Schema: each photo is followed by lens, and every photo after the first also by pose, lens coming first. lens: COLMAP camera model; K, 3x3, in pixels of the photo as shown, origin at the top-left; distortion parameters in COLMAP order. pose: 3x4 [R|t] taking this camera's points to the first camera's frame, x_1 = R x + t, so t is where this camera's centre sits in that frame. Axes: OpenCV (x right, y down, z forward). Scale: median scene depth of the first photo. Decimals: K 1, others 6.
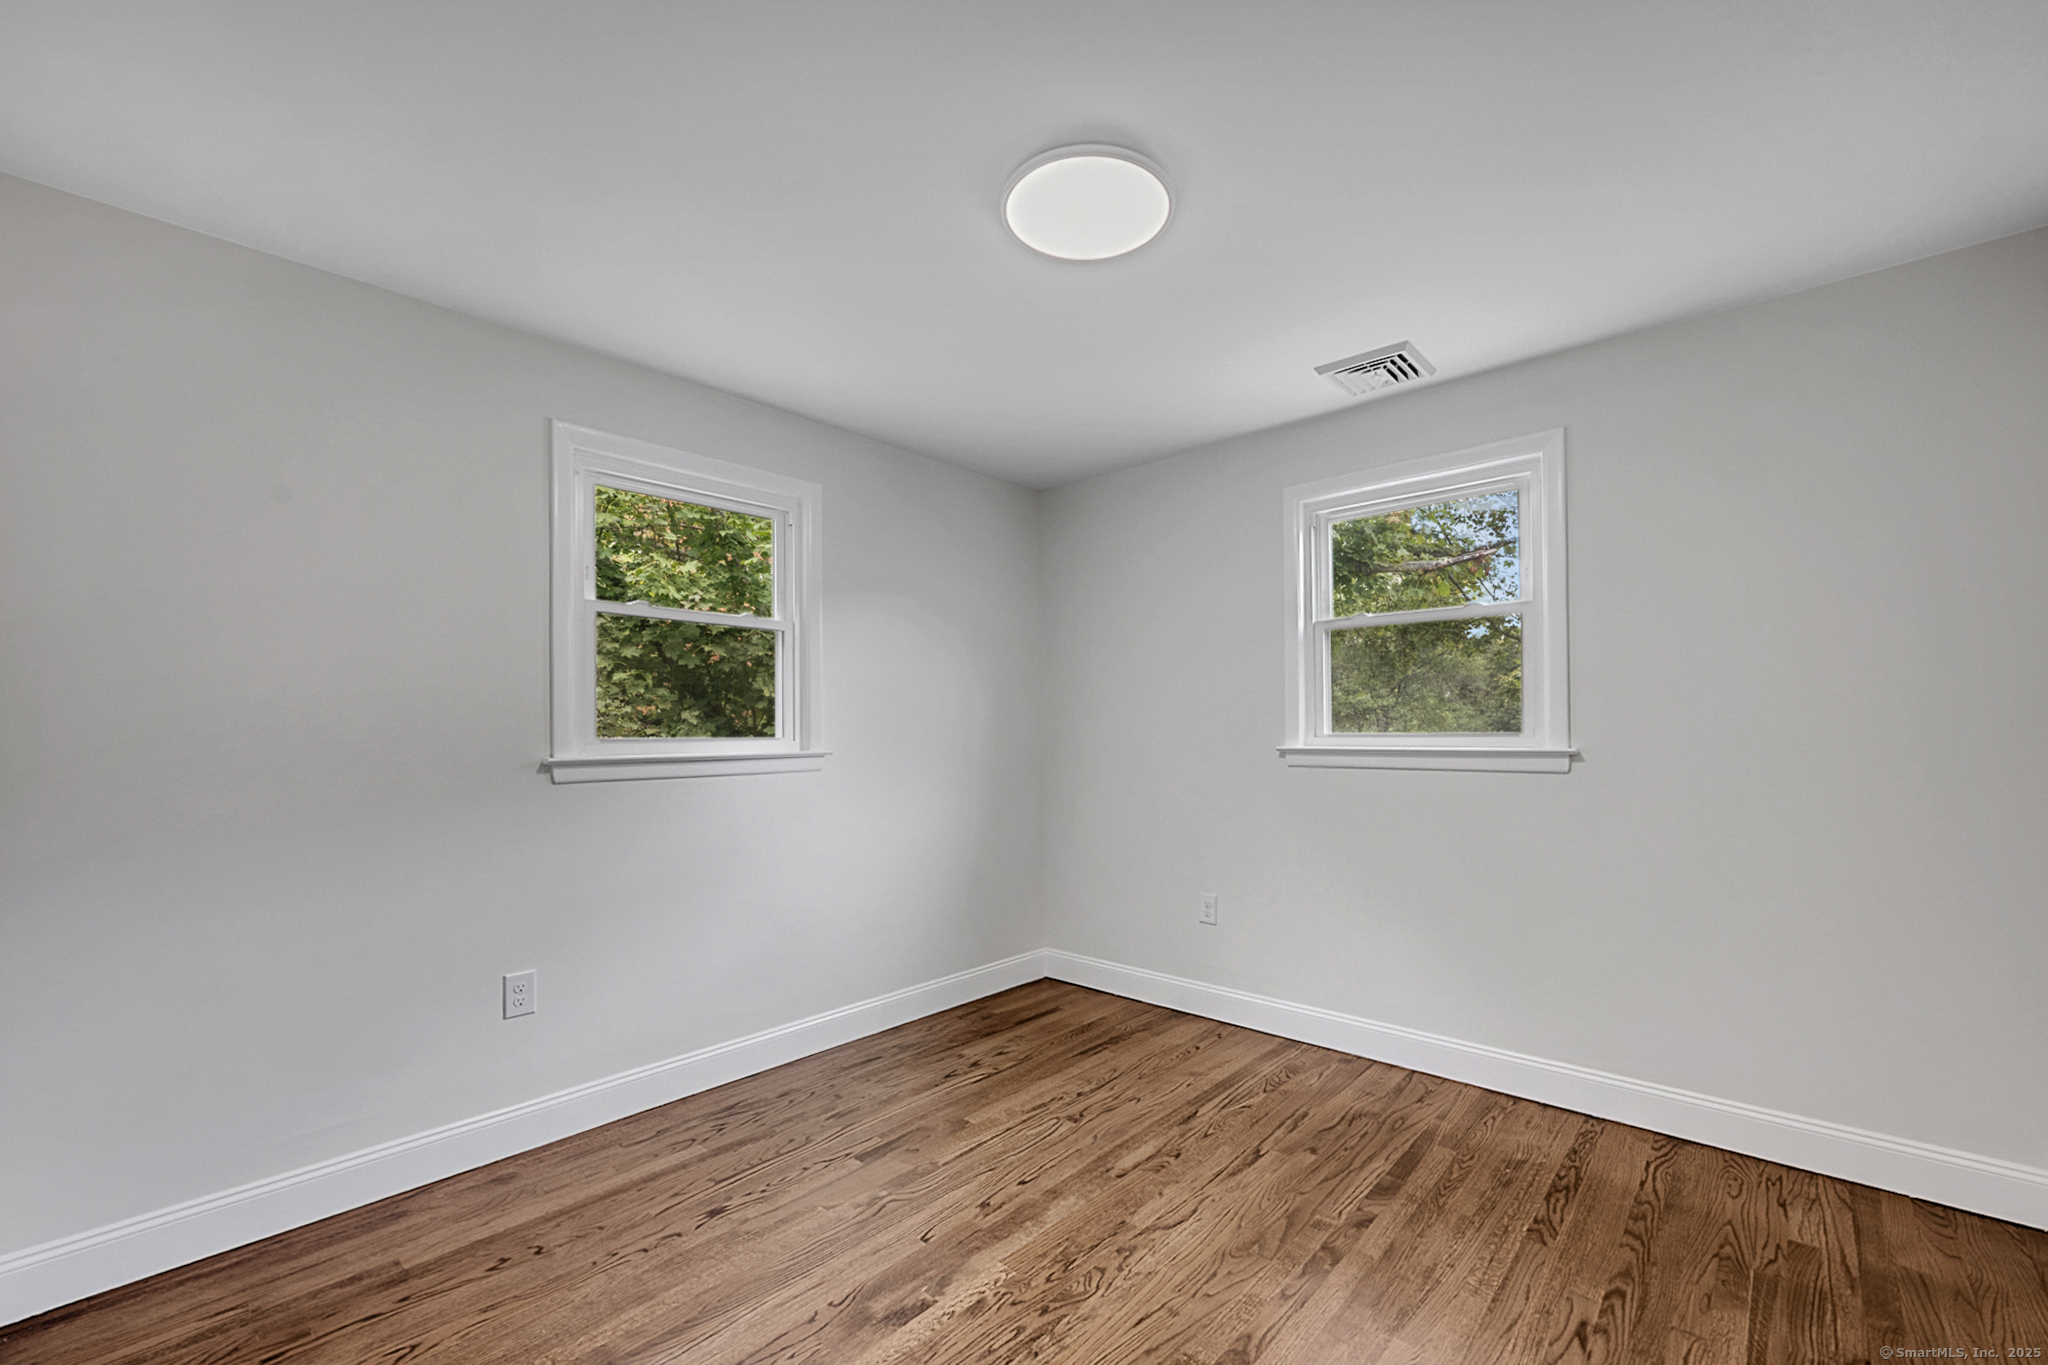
lens RADIAL K [[825.5, 0, 1030.4], [0, 825.5, 715.0], [0, 0, 1]] dist [-0.001239, -0.000088]
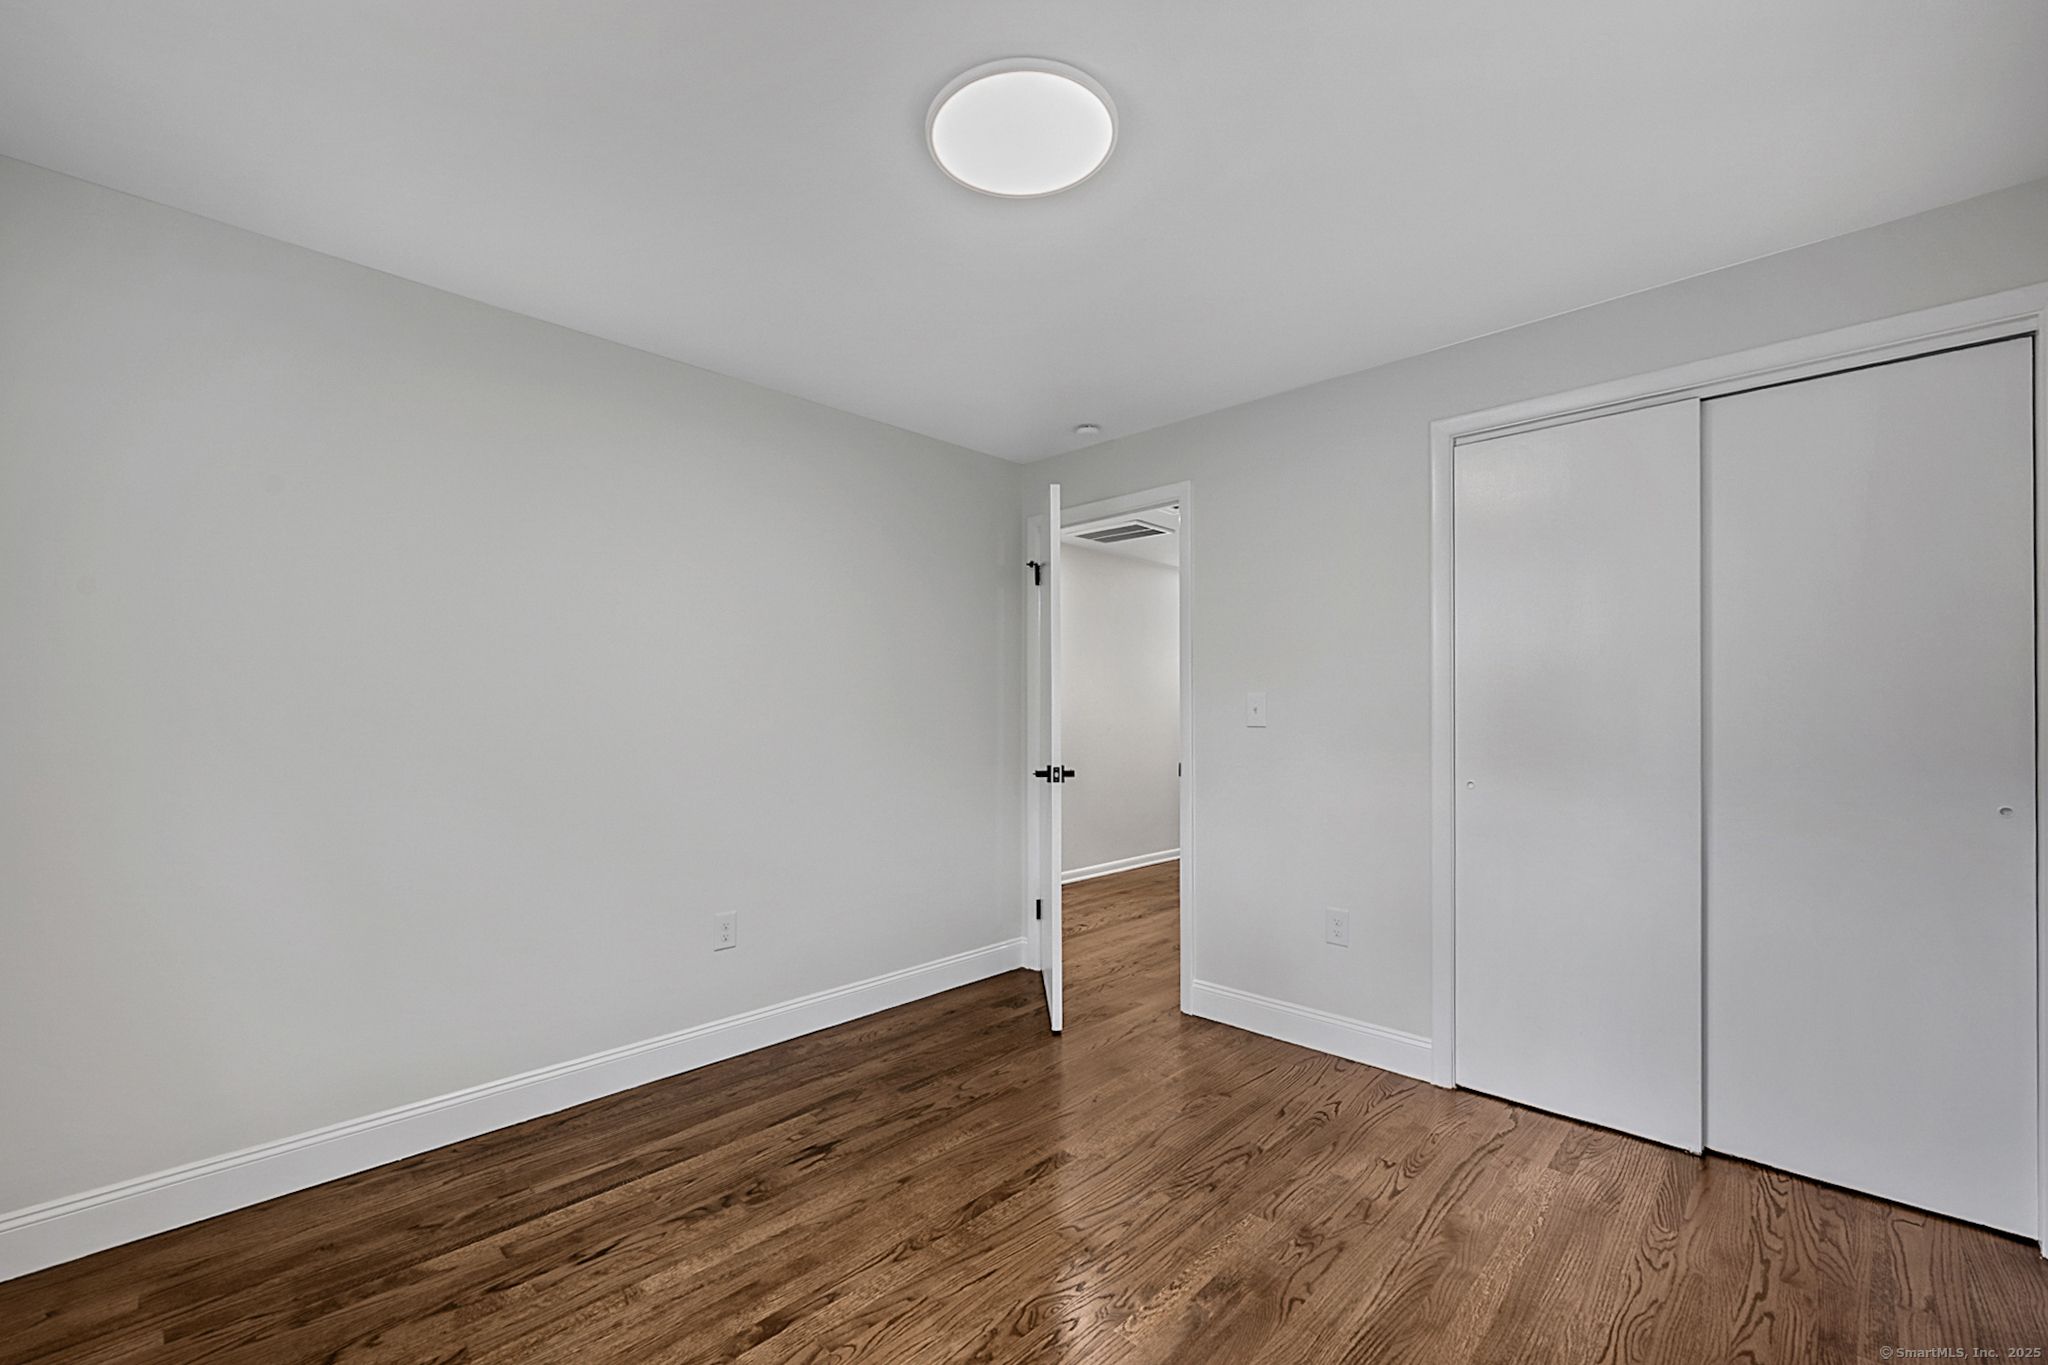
lens RADIAL K [[819.2, 0, 1025.8], [0, 819.2, 696.9], [0, 0, 1]] dist [-0.001021, 0.000049]
pose [[-0.999477, 0.008746, 0.031136, 0.045080], [0.007909, 0.999607, -0.026901, 0.027445], [-0.031359, -0.026640, -0.999153, 1.981247]]
